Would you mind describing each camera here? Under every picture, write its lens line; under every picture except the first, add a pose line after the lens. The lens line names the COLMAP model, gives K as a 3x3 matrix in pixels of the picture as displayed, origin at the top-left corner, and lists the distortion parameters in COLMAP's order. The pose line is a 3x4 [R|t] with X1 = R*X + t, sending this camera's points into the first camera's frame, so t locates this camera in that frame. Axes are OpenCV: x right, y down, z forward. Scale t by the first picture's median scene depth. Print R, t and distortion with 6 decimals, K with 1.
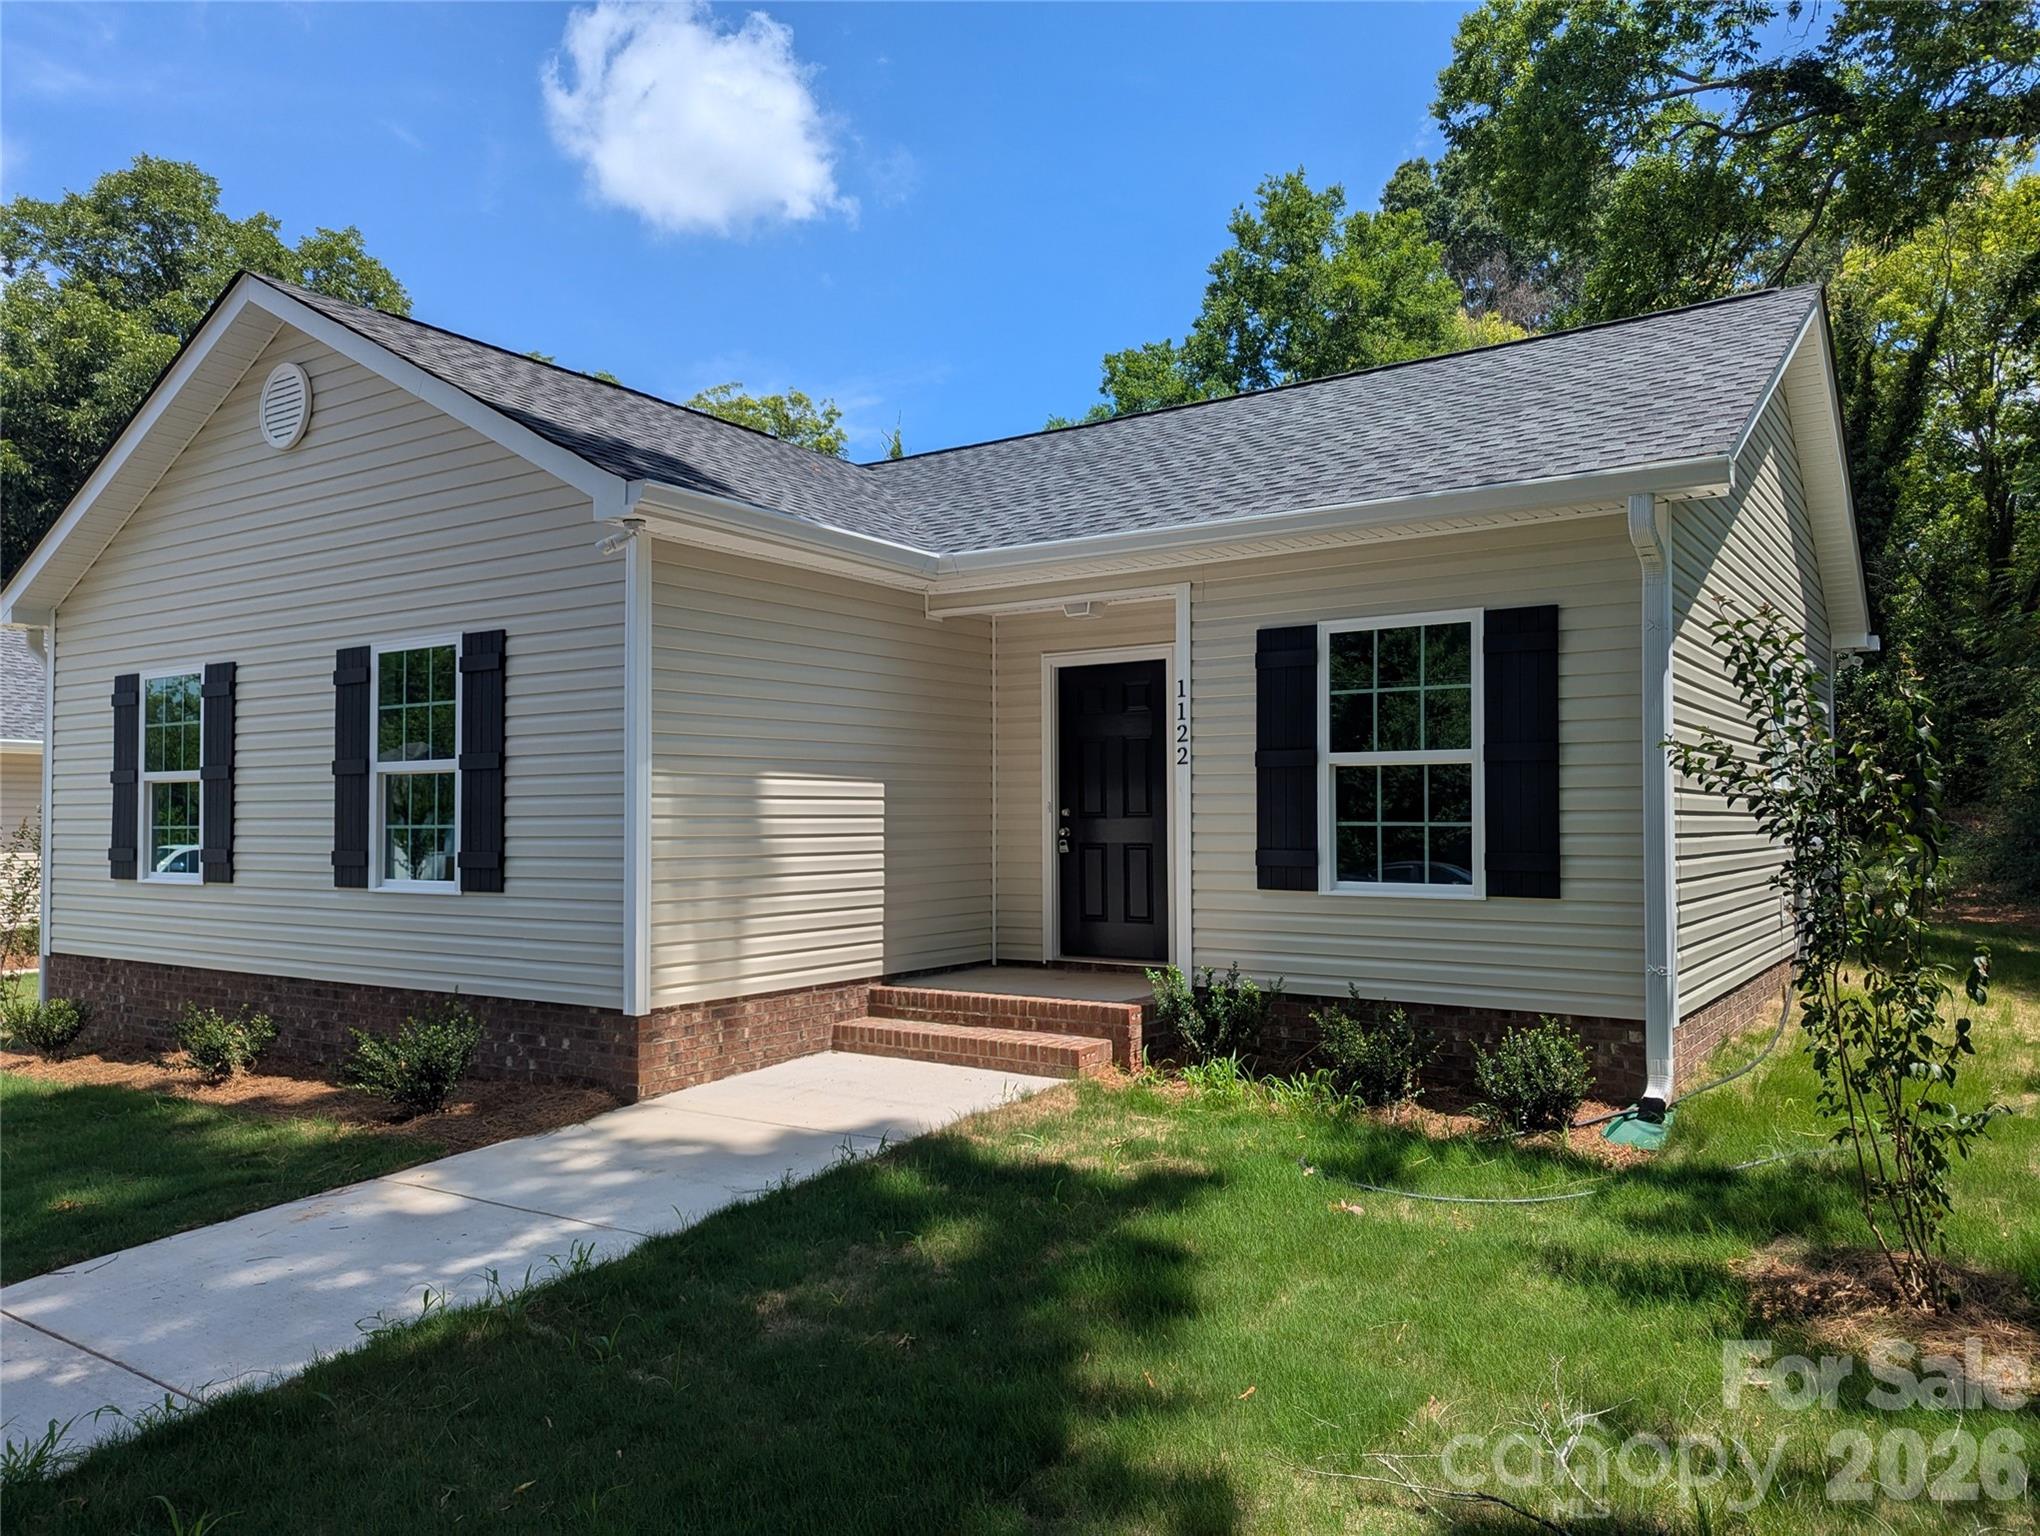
lens RADIAL K [[1419.2, 0, 1054.1], [0, 1419.2, 776.3], [0, 0, 1]] dist [0.059197, -0.079118]
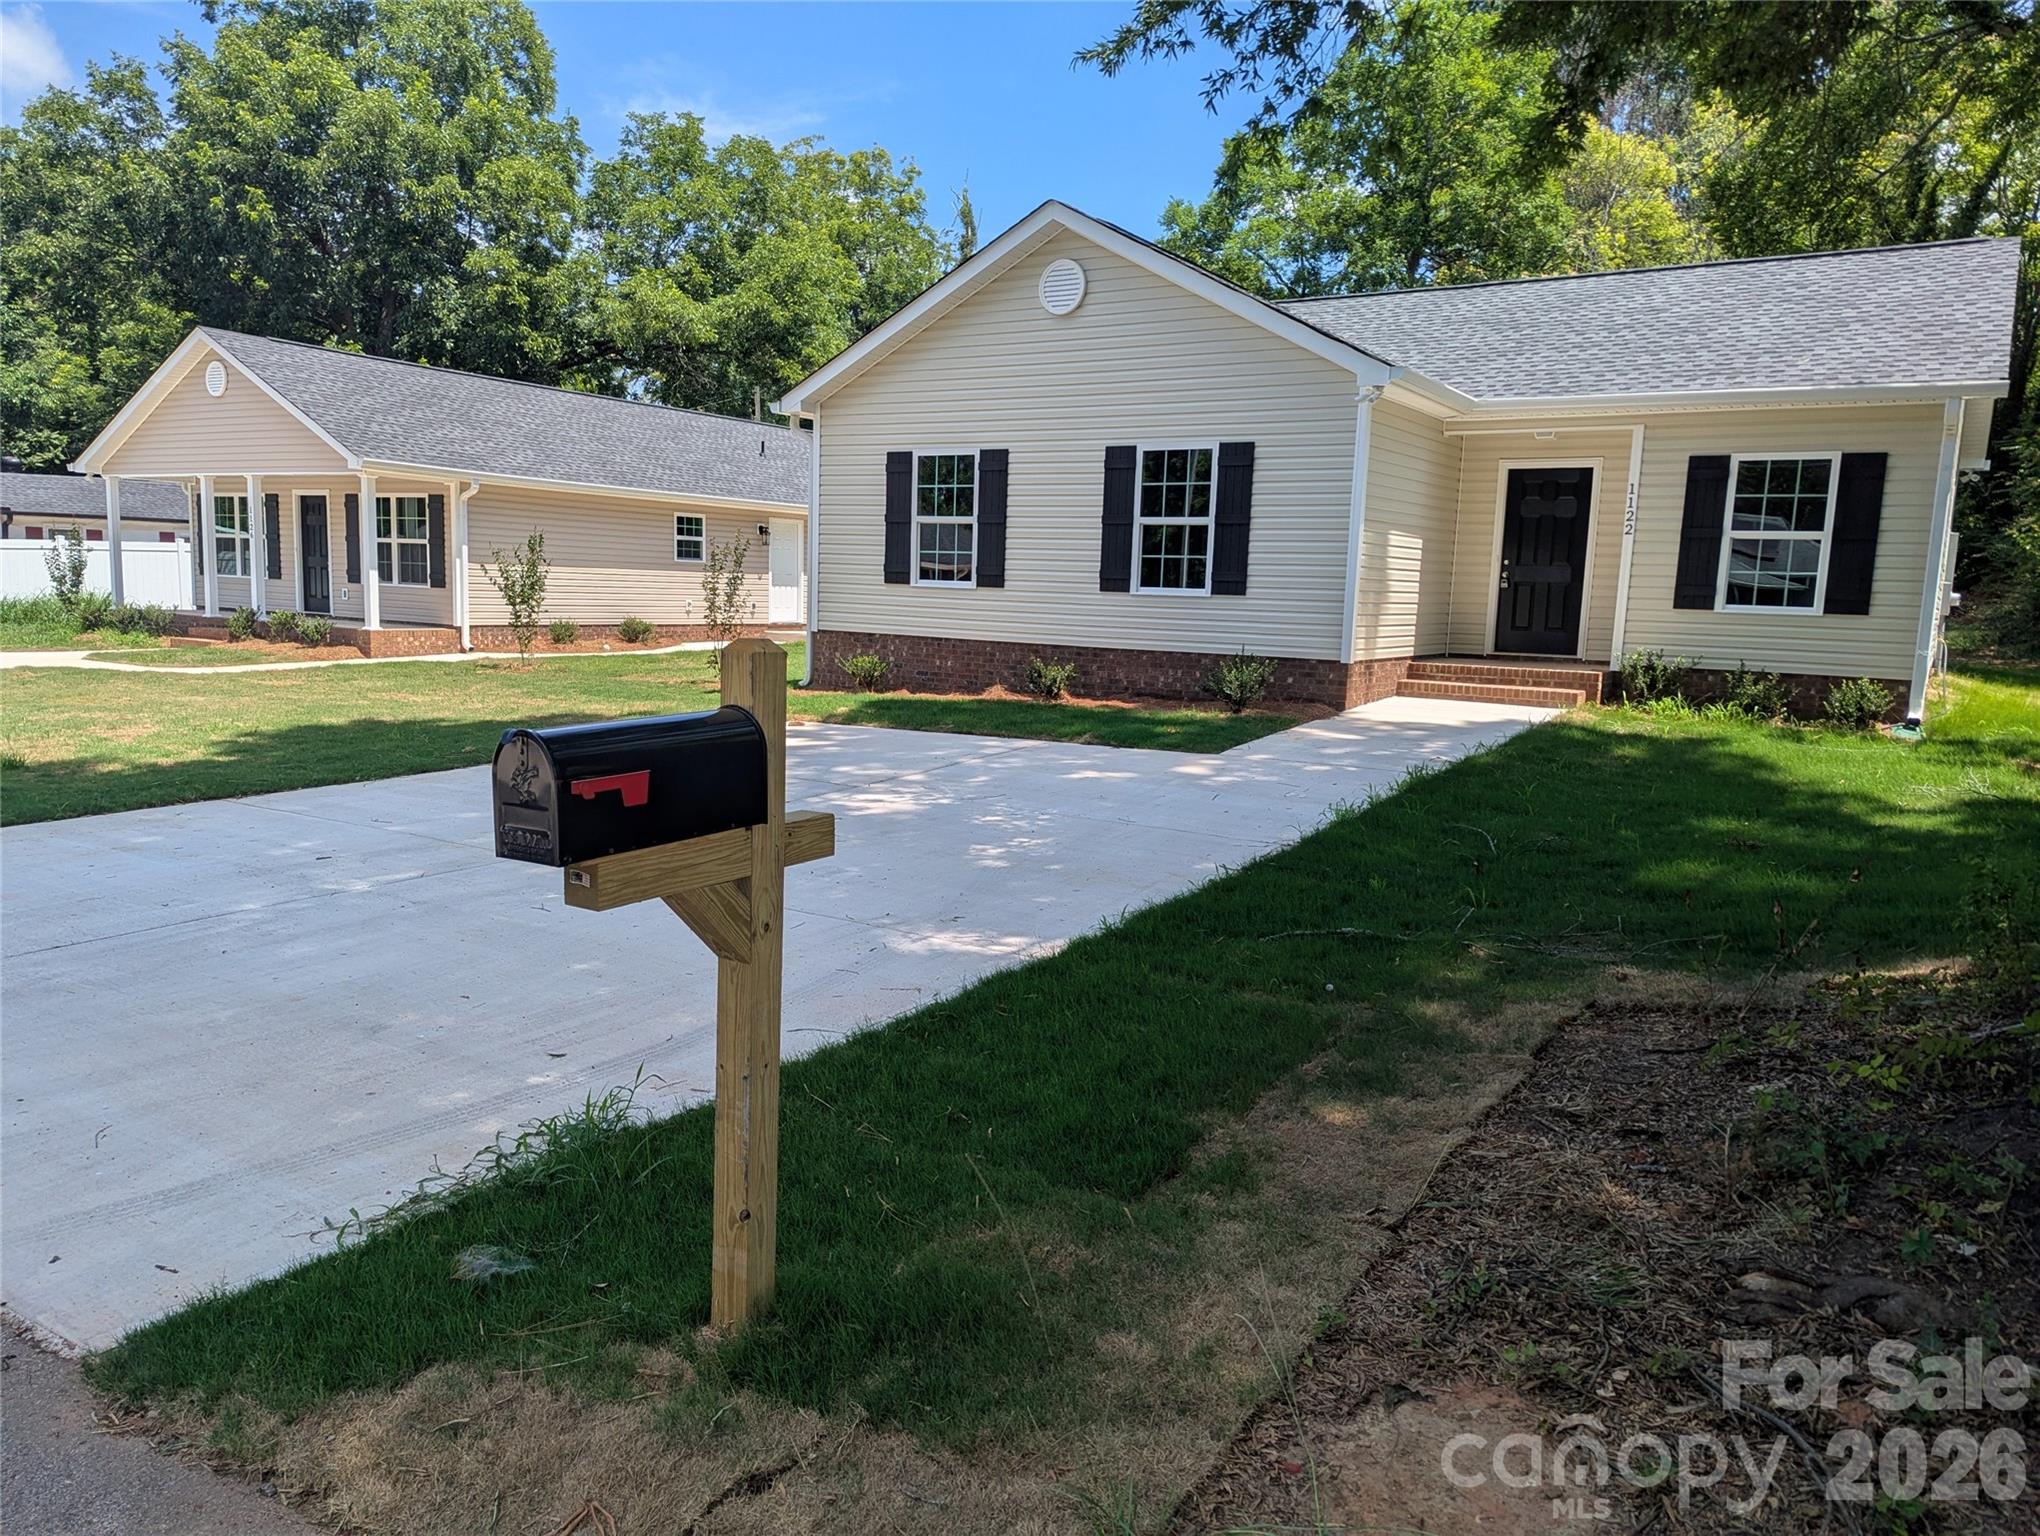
lens RADIAL K [[1432.8, 0, 1007.4], [0, 1432.8, 779.7], [0, 0, 1]] dist [0.070776, -0.080734]
pose [[0.999179, 0.034456, 0.021310, -0.666562], [-0.037506, 0.985572, 0.165050, 0.022074], [-0.015316, -0.165714, 0.986055, -0.735497]]
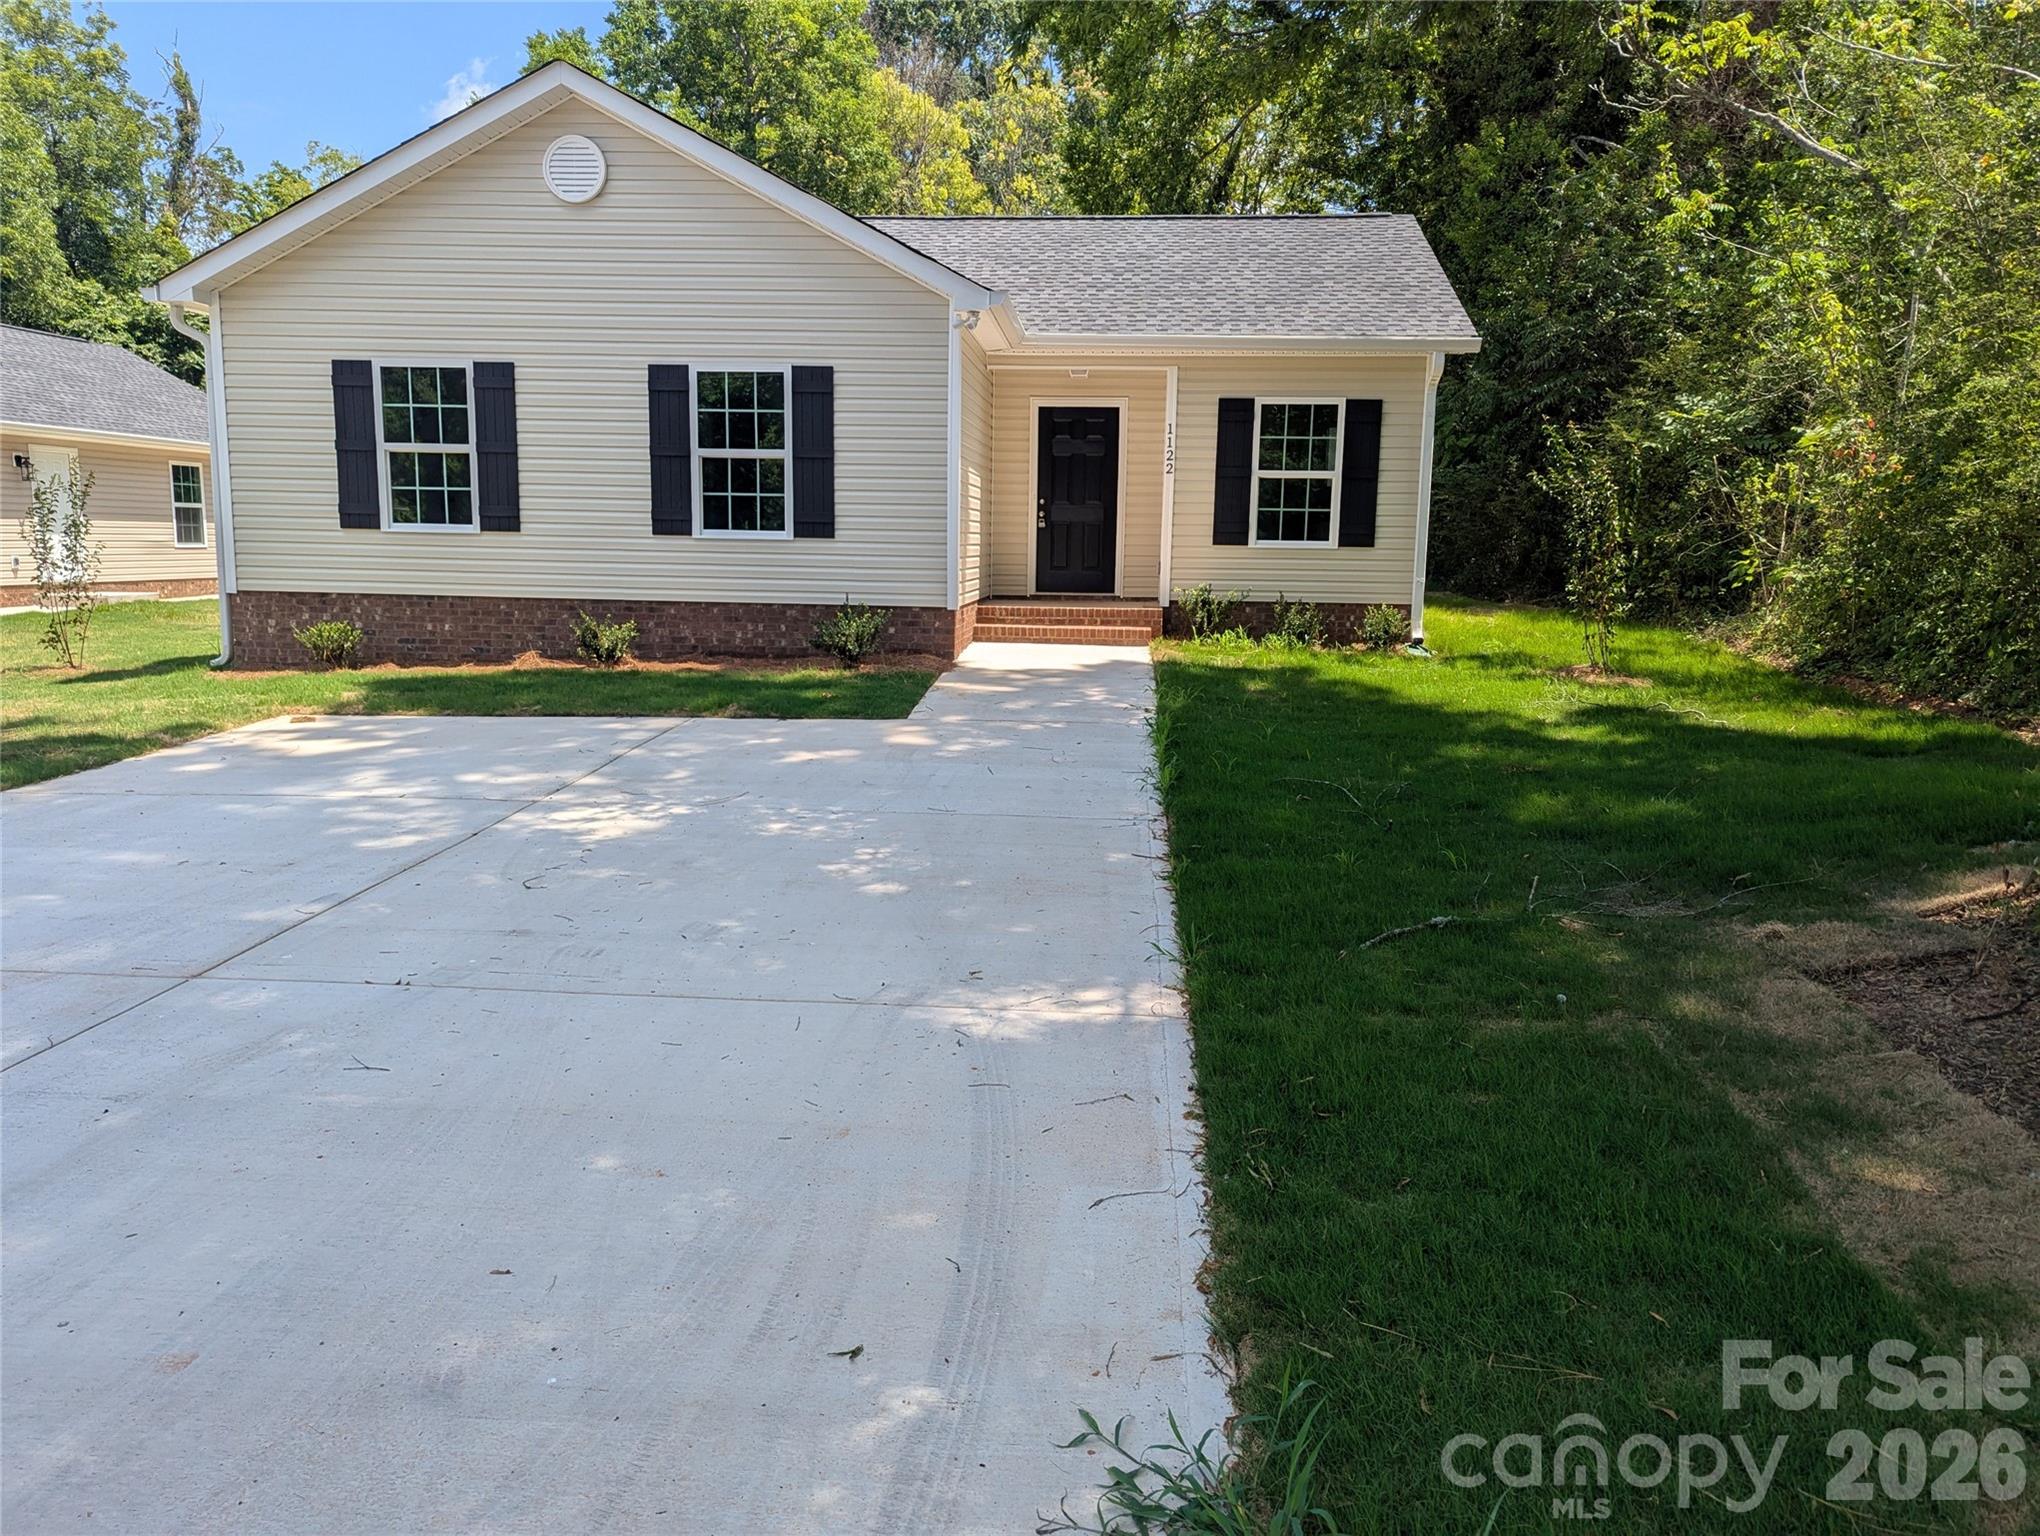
lens RADIAL K [[1441.5, 0, 1017.0], [0, 1441.5, 745.0], [0, 0, 1]] dist [0.047387, -0.028433]
pose [[0.870182, -0.050549, 0.490130, -0.943306], [-0.034211, 0.986125, 0.162441, 0.038013], [-0.491541, -0.158121, 0.856379, -0.475747]]
